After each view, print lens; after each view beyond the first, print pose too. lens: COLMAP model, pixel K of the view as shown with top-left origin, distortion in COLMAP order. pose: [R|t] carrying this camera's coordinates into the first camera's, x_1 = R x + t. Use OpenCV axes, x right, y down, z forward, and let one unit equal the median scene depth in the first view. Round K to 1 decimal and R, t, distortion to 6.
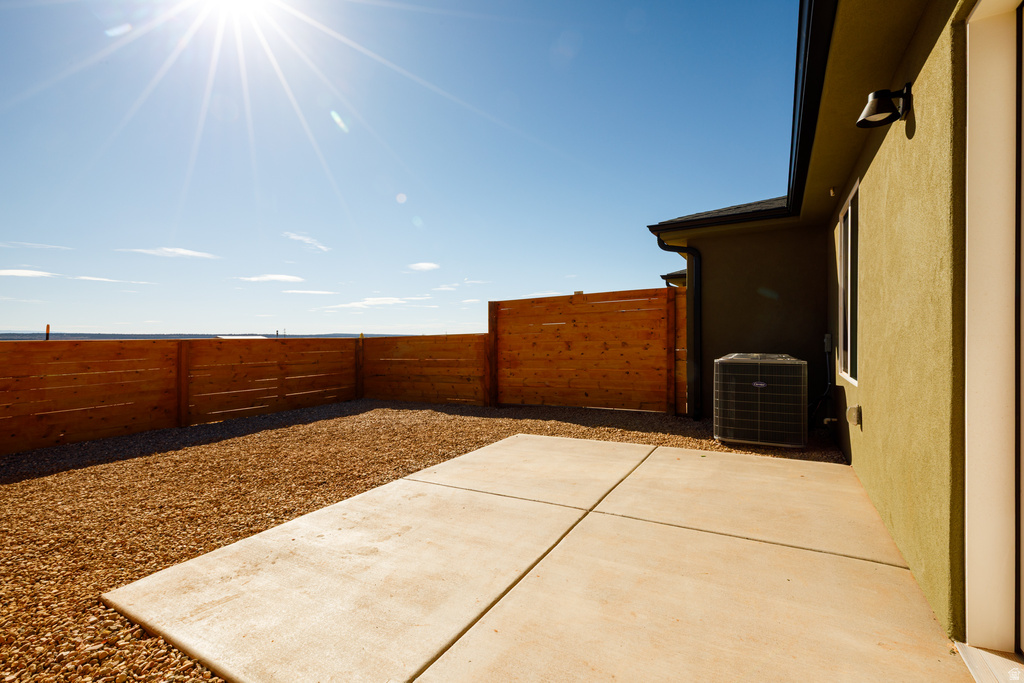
lens RADIAL K [[459.5, 0, 505.4], [0, 459.5, 340.0], [0, 0, 1]] dist [0.010300, -0.001309]
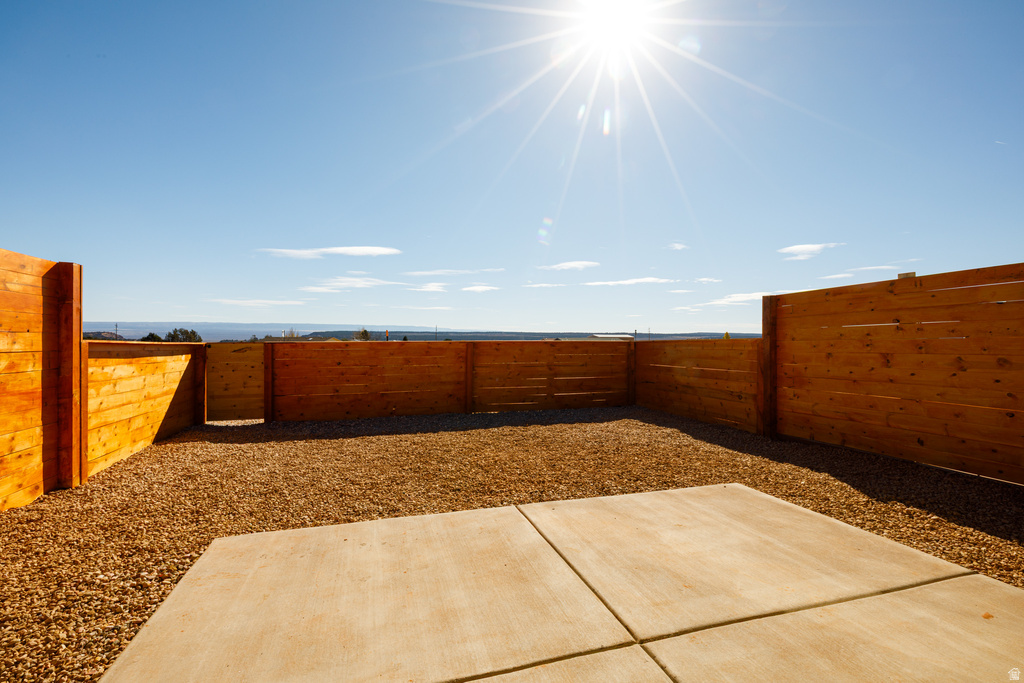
lens RADIAL K [[459.5, 0, 506.8], [0, 459.5, 337.1], [0, 0, 1]] dist [0.010300, -0.001309]
pose [[0.725673, 0.008864, -0.687983, 0.199547], [-0.011085, 0.999938, 0.001192, -0.014568], [0.687951, 0.006761, 0.725726, 0.179529]]
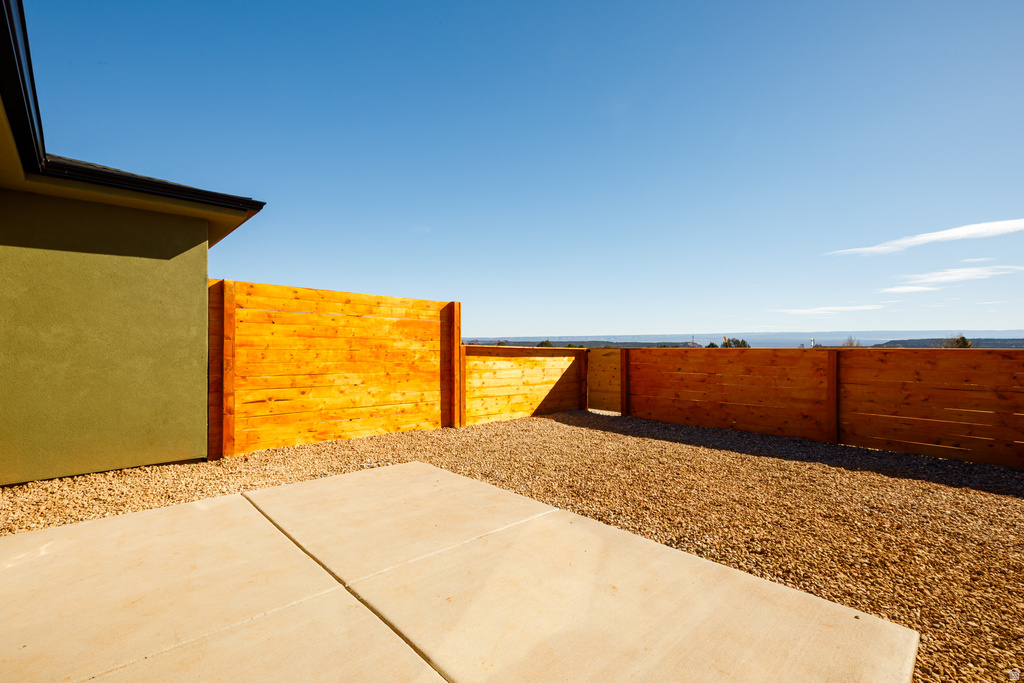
lens RADIAL K [[459.5, 0, 513.1], [0, 459.5, 340.7], [0, 0, 1]] dist [0.010300, -0.001309]
pose [[-0.278950, -0.002846, -0.960301, 0.349295], [-0.004195, 0.999990, -0.001745, -0.011976], [0.960297, 0.003542, -0.278959, 0.619027]]
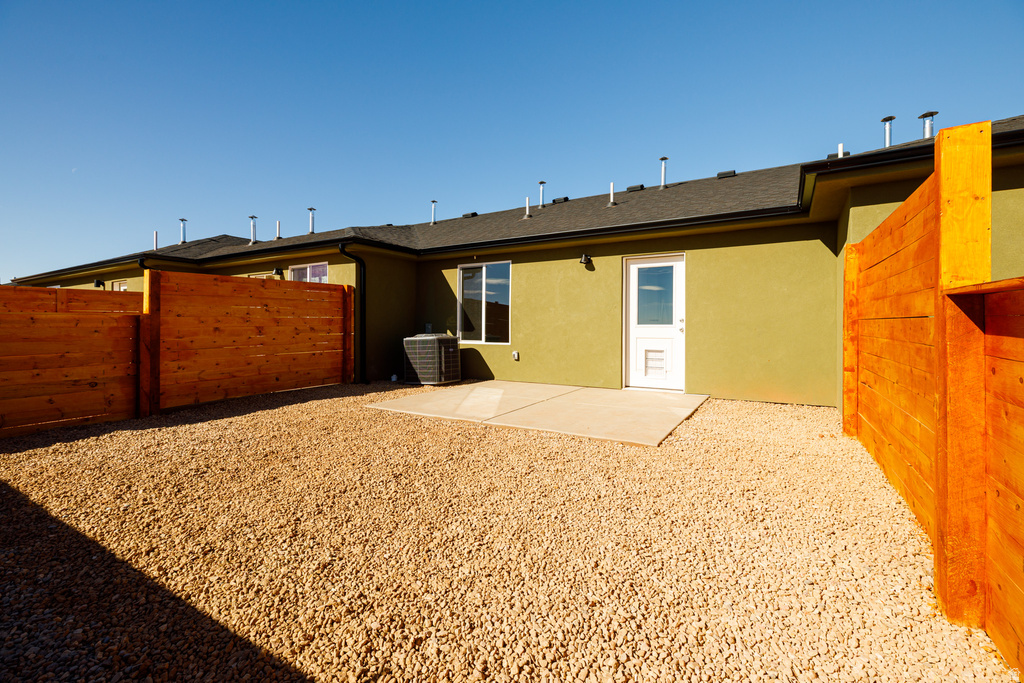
lens RADIAL K [[459.5, 0, 504.1], [0, 459.5, 334.4], [0, 0, 1]] dist [0.010300, -0.001309]
pose [[0.020842, -0.002882, 0.999779, -0.829959], [0.003253, 0.999991, 0.002815, 0.019136], [-0.999777, 0.003194, 0.020851, 0.478272]]
